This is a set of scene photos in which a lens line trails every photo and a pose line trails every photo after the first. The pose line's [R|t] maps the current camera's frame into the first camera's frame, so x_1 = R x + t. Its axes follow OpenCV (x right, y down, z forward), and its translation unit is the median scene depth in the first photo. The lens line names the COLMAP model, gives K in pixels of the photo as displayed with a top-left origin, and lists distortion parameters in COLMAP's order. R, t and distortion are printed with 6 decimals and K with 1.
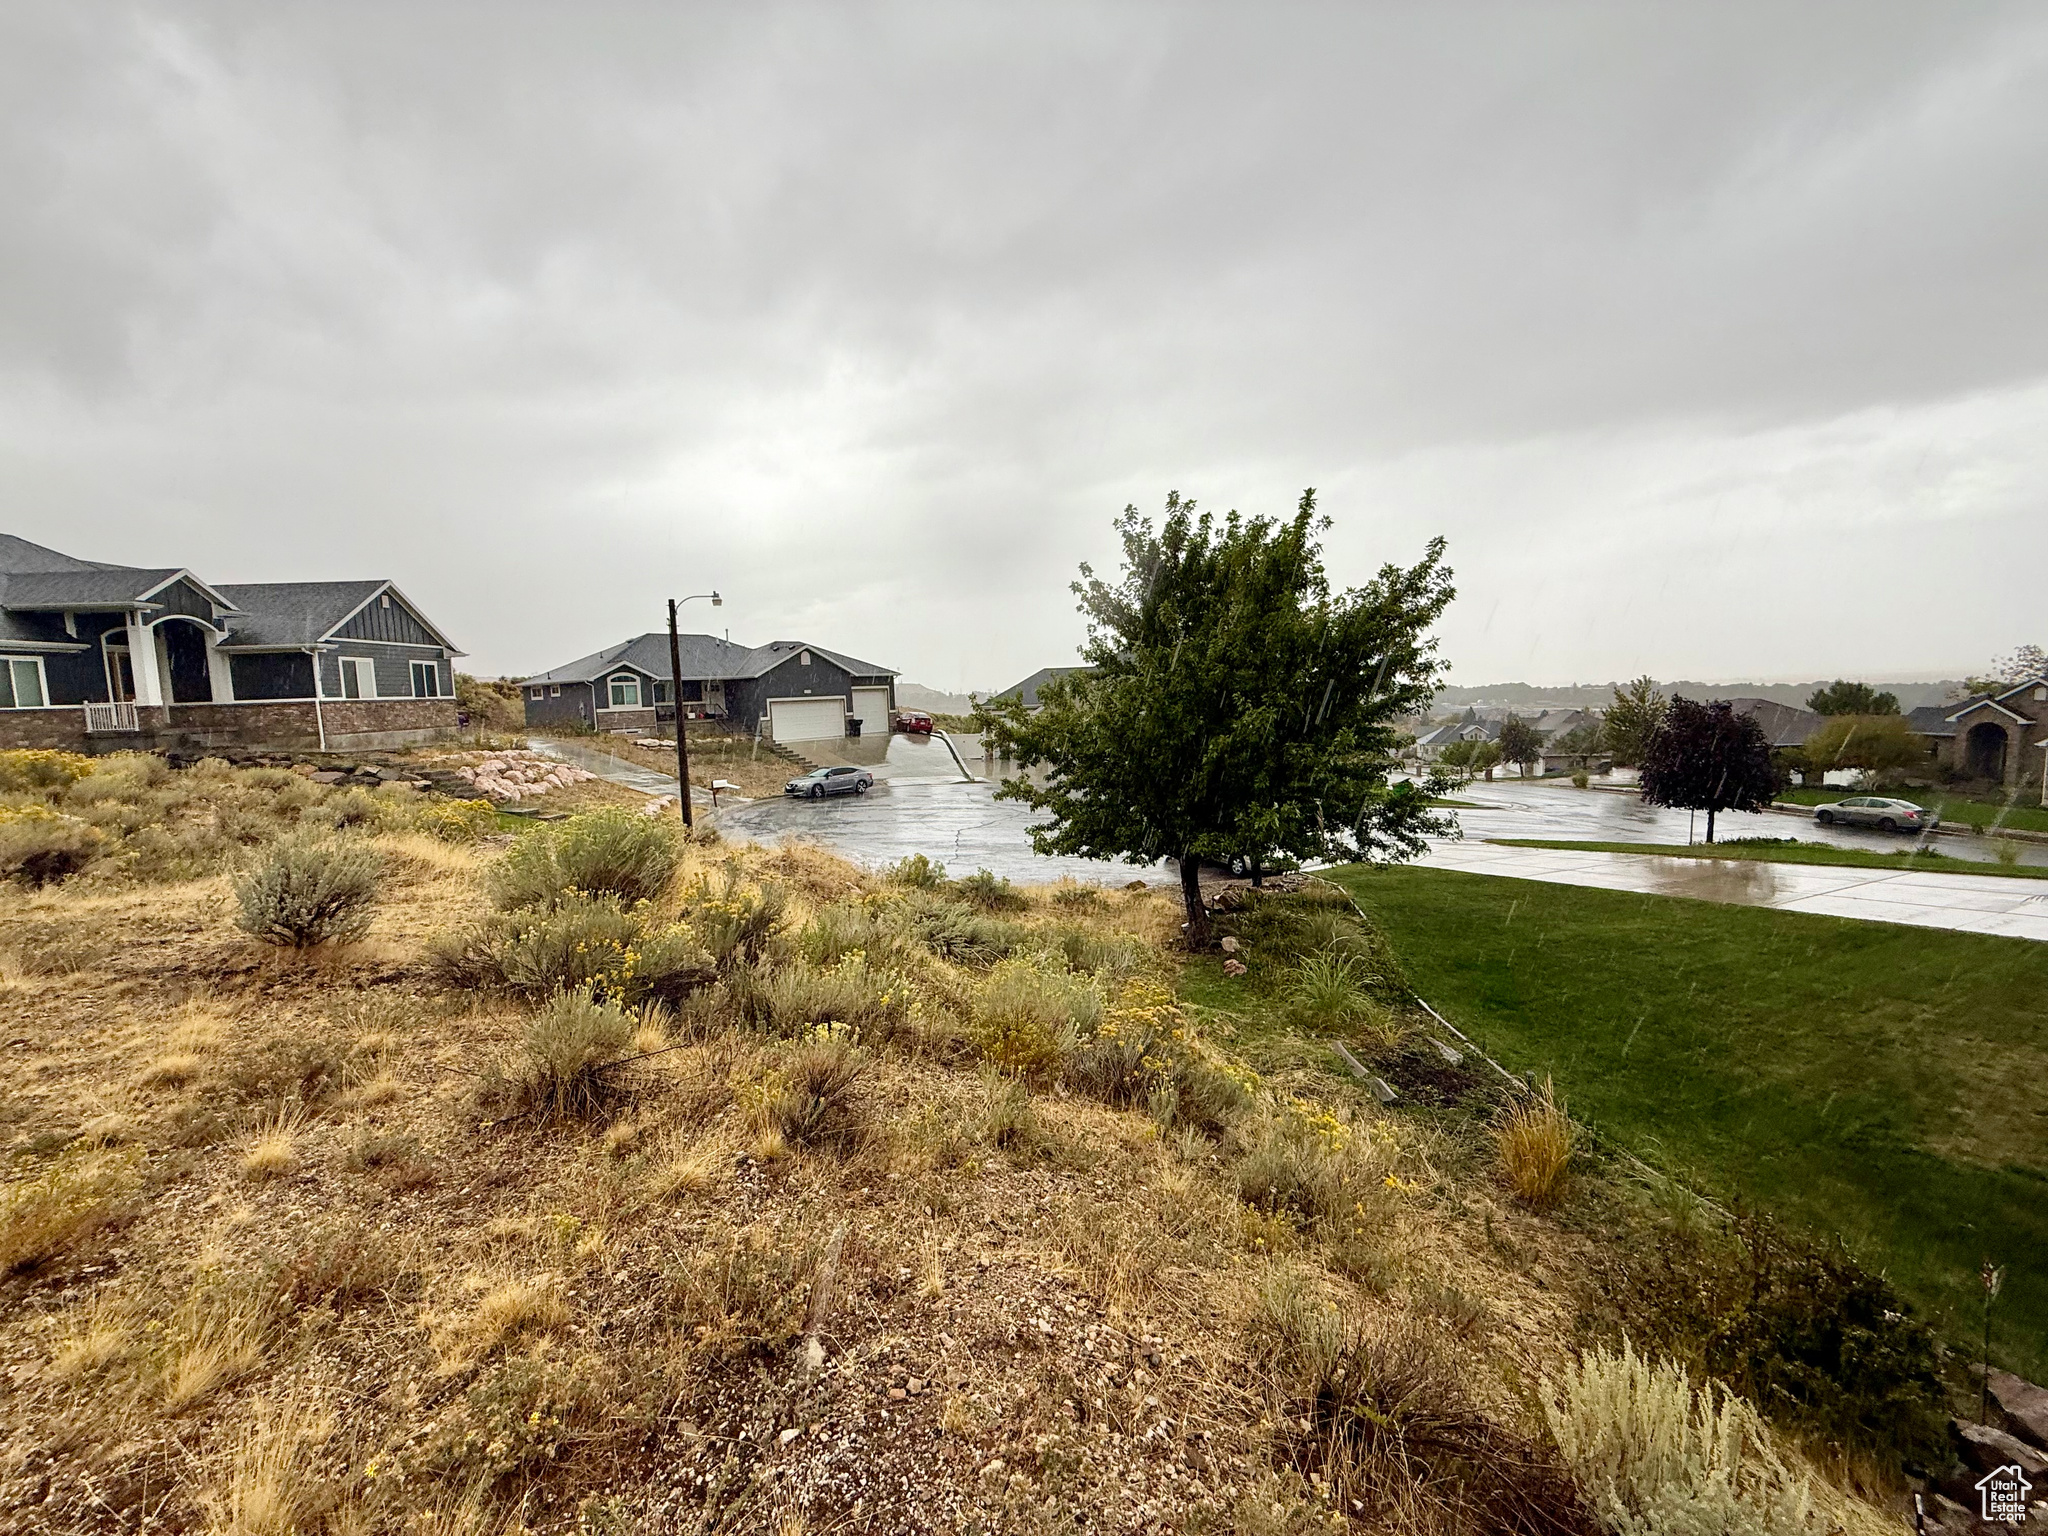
lens RADIAL K [[816.9, 0, 1020.2], [0, 816.9, 819.6], [0, 0, 1]] dist [0.009119, -0.000077]
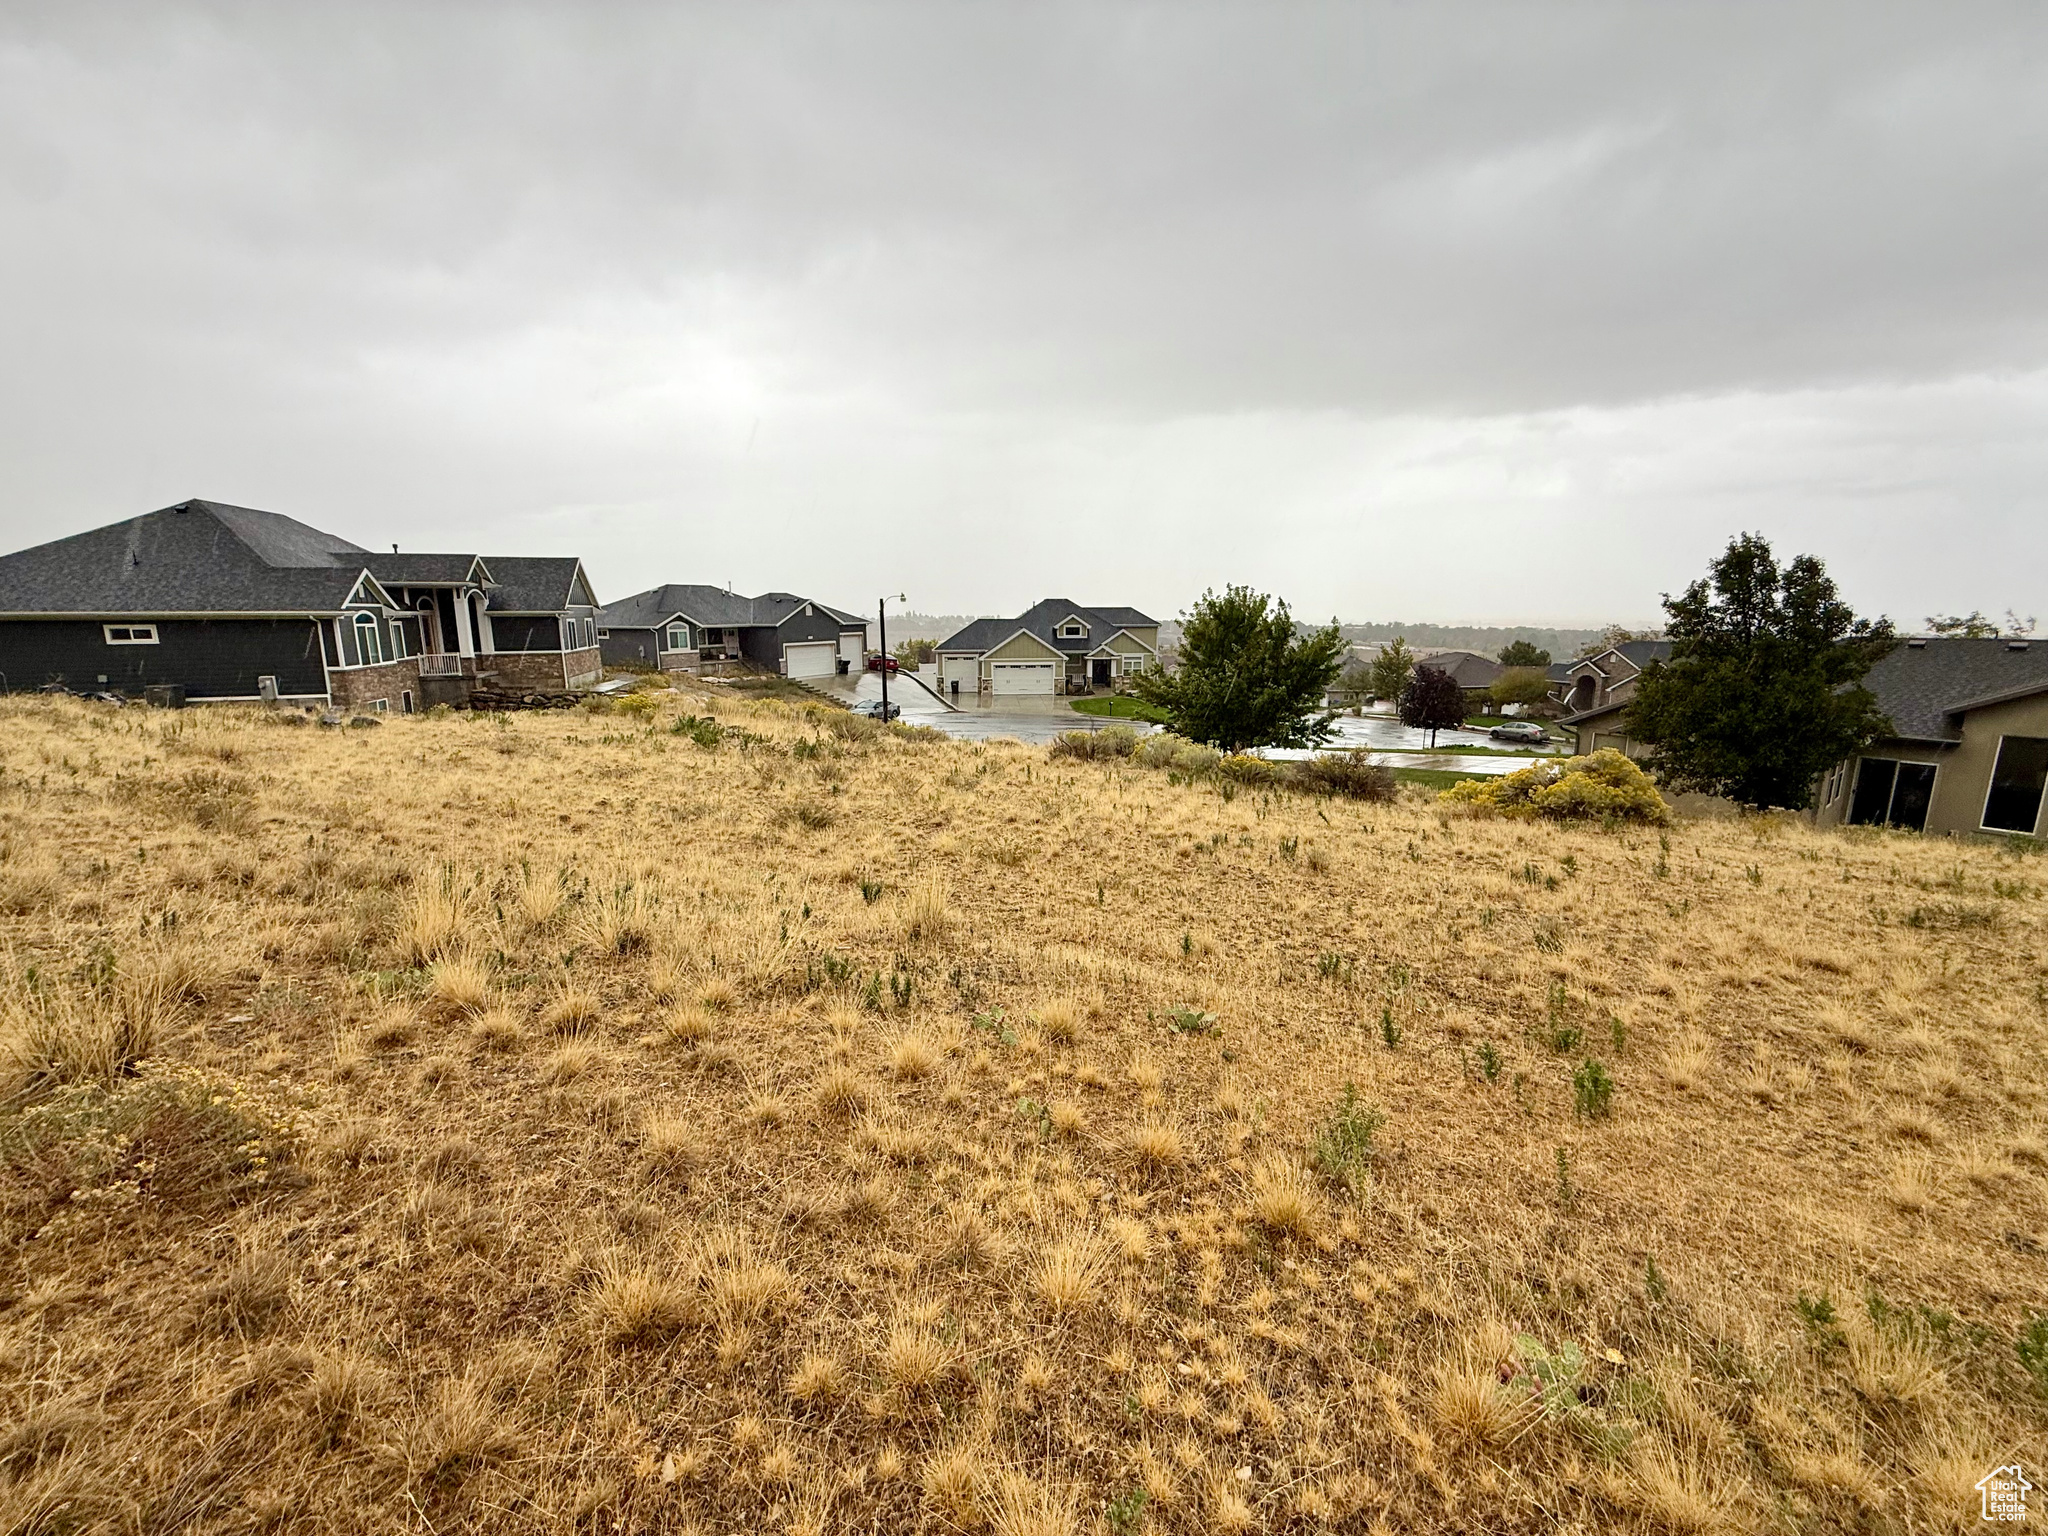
lens RADIAL K [[816.9, 0, 1020.2], [0, 816.9, 819.6], [0, 0, 1]] dist [0.009119, -0.000077]
pose [[0.974345, -0.028316, 0.223271, -0.246918], [0.008814, 0.996093, 0.087866, 0.011350], [-0.224886, -0.083644, 0.970788, -0.305162]]
